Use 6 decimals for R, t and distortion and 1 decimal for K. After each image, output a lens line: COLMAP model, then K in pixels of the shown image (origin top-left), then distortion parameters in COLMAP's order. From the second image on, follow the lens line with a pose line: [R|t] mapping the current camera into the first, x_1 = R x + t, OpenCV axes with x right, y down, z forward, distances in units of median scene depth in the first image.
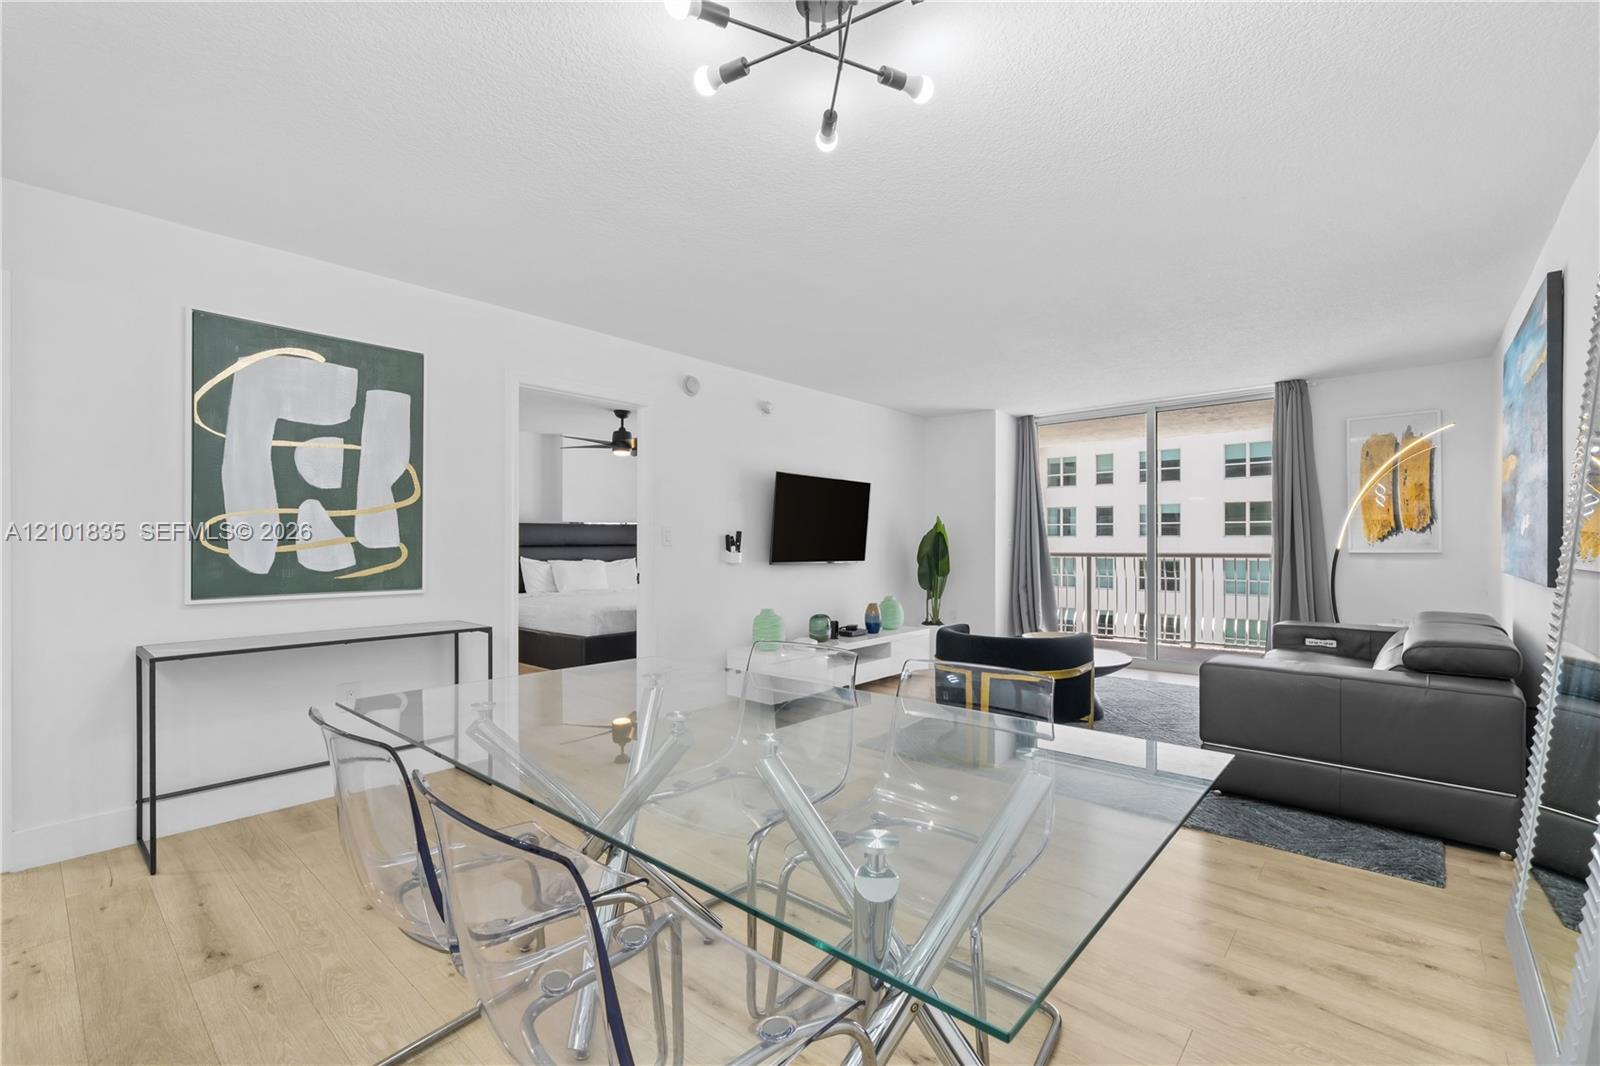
lens RADIAL K [[690.0, 0, 801.1], [0, 690.0, 539.5], [0, 0, 1]] dist [-0.000382, 0.000005]
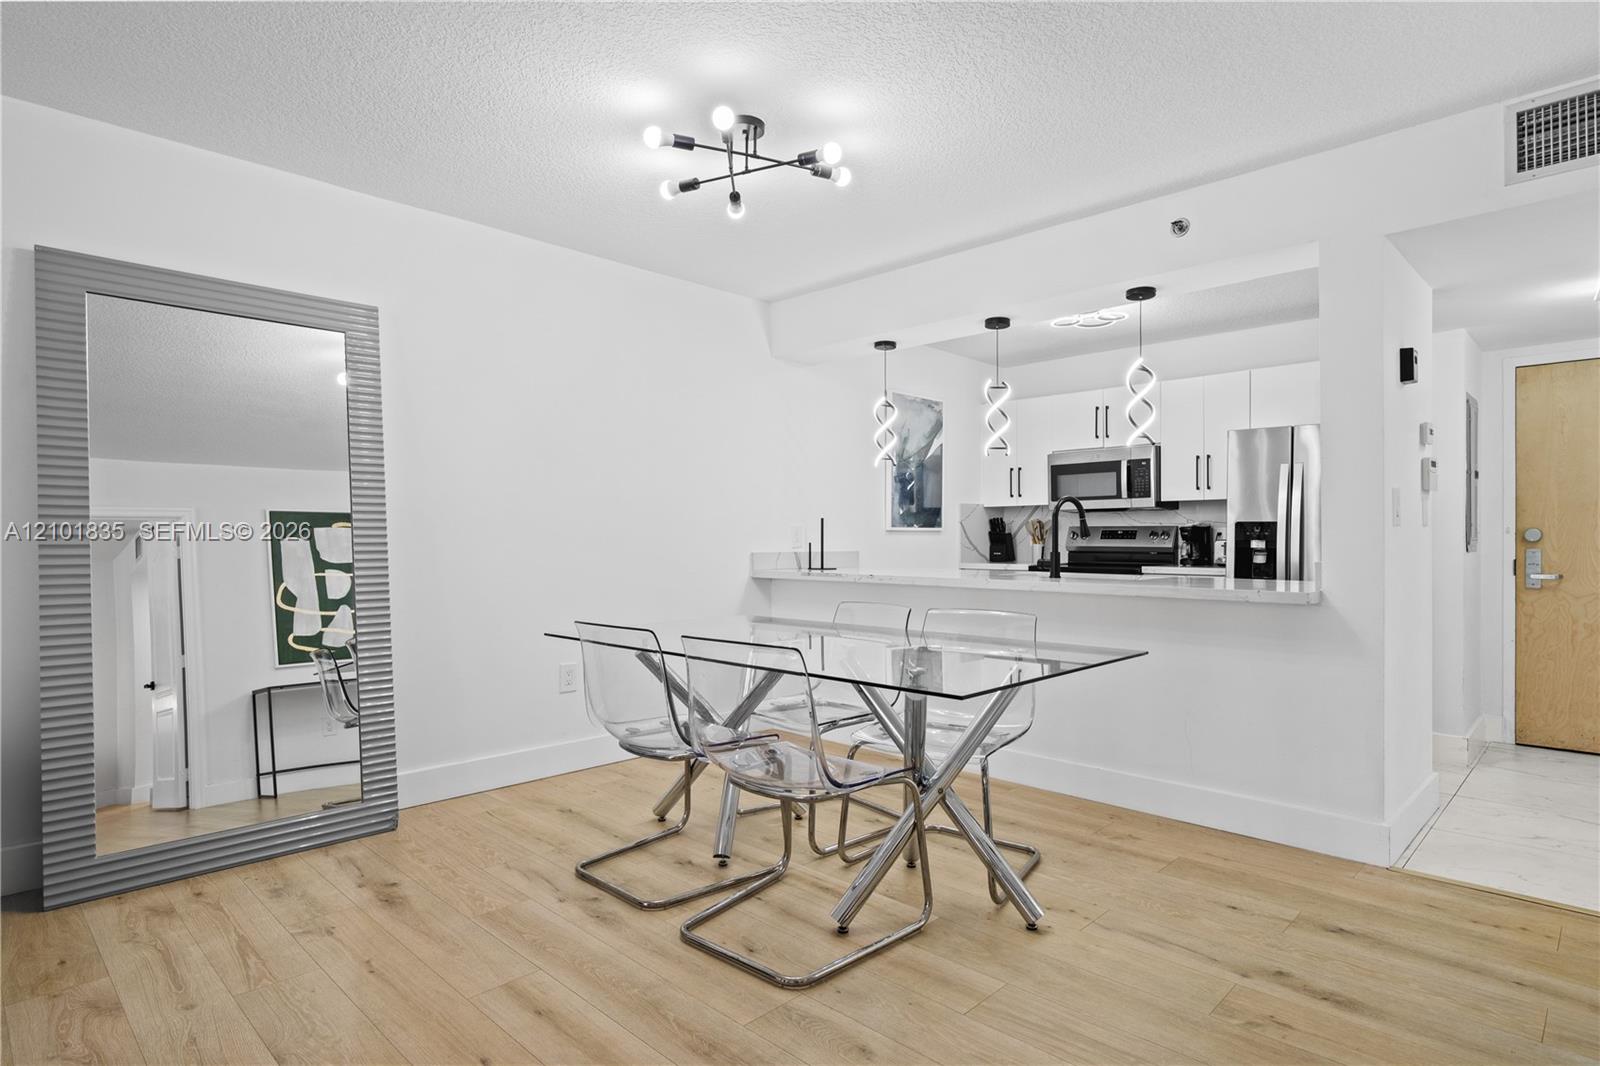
lens RADIAL K [[855.7, 0, 800.1], [0, 855.7, 544.1], [0, 0, 1]] dist [0.000843, 0.000258]
pose [[-0.998414, 0.001972, 0.056270, -0.064445], [0.001927, 0.999998, -0.000847, 0.021200], [-0.056272, -0.000738, -0.998415, 1.003729]]
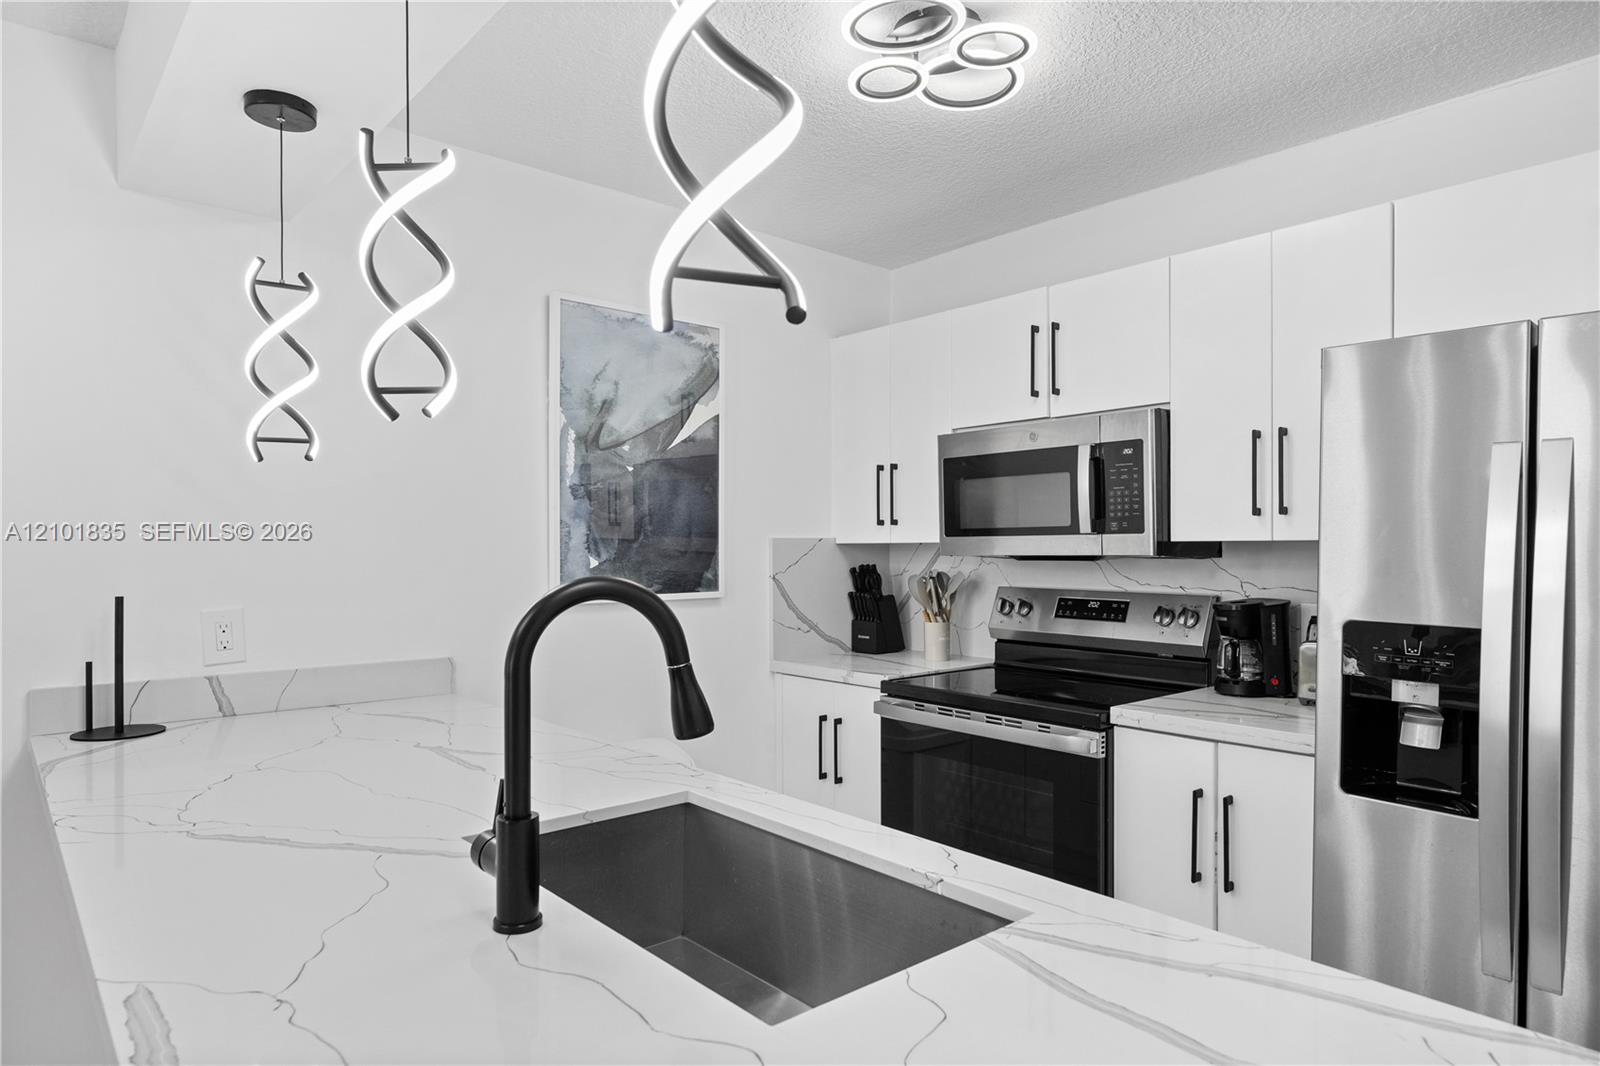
lens RADIAL K [[942.6, 0, 803.0], [0, 942.6, 552.8], [0, 0, 1]] dist [-0.002160, 0.000315]
pose [[-0.991072, 0.001577, 0.133321, -0.377250], [0.001520, 0.999999, -0.000526, -0.035105], [-0.133321, -0.000319, -0.991073, 0.322001]]
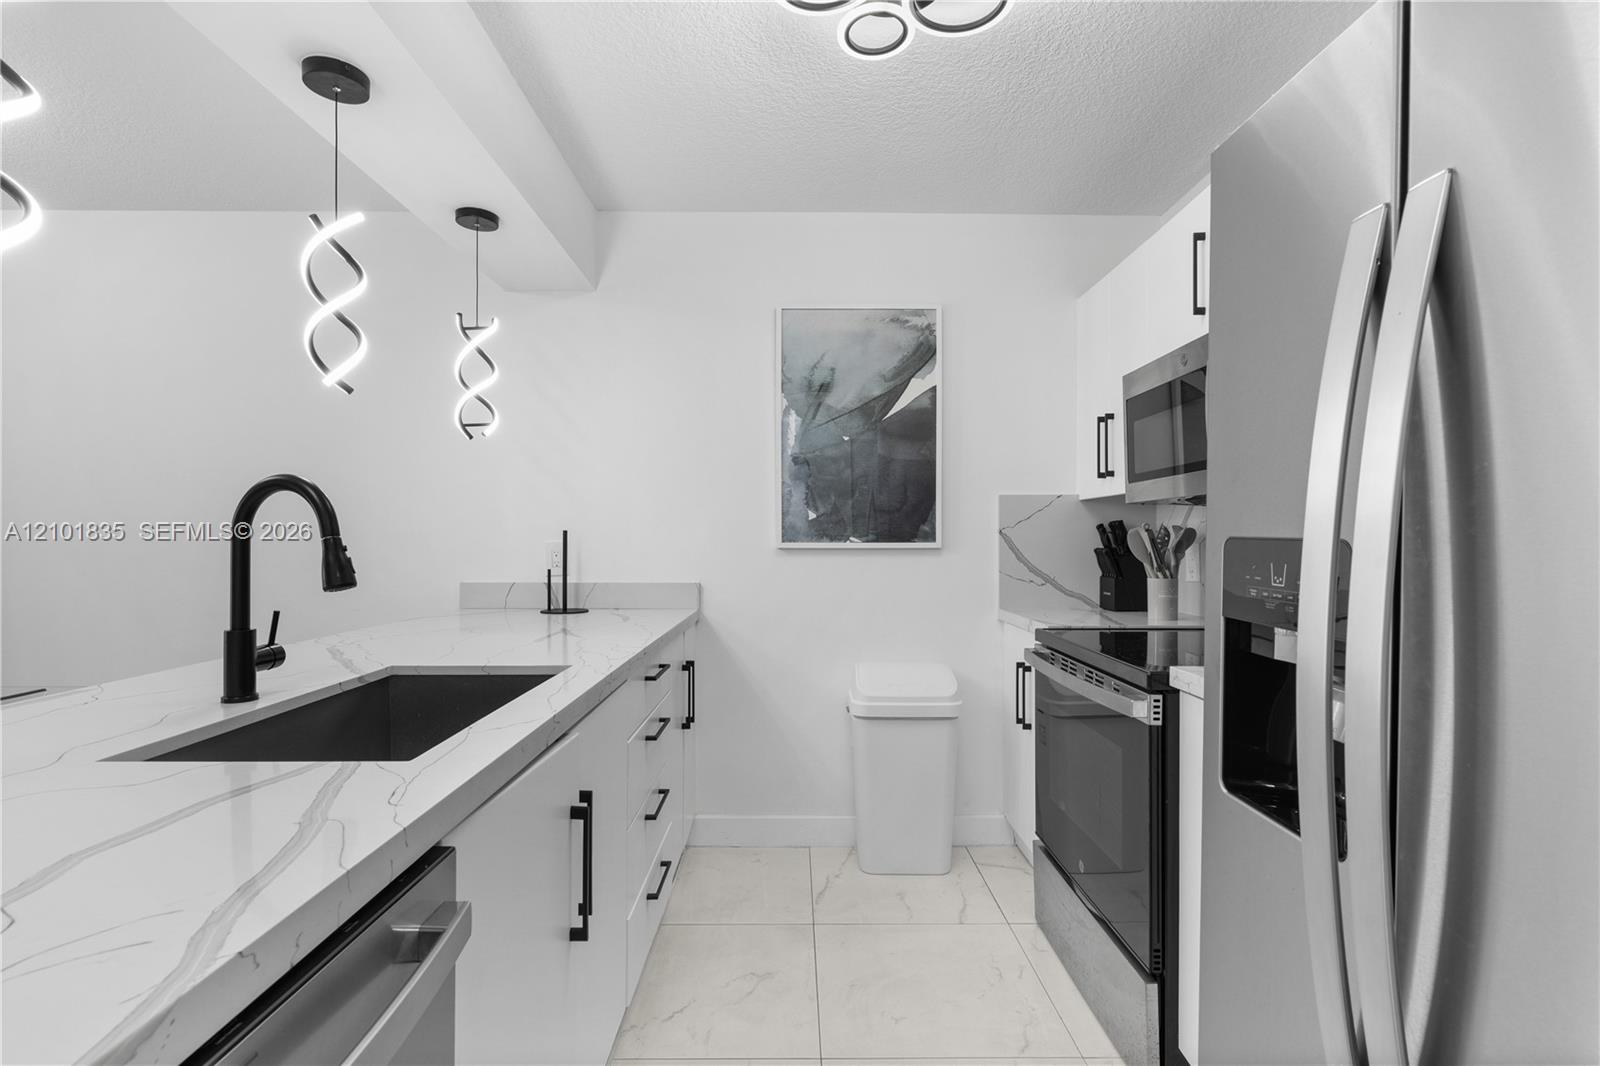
lens RADIAL K [[761.6, 0, 799.7], [0, 761.6, 539.9], [0, 0, 1]] dist [-0.000305, -0.000152]
pose [[-0.664047, 0.000255, 0.747691, -0.631971], [-0.004600, 0.999980, -0.004426, -0.004580], [-0.747676, -0.006378, -0.664033, 0.137417]]
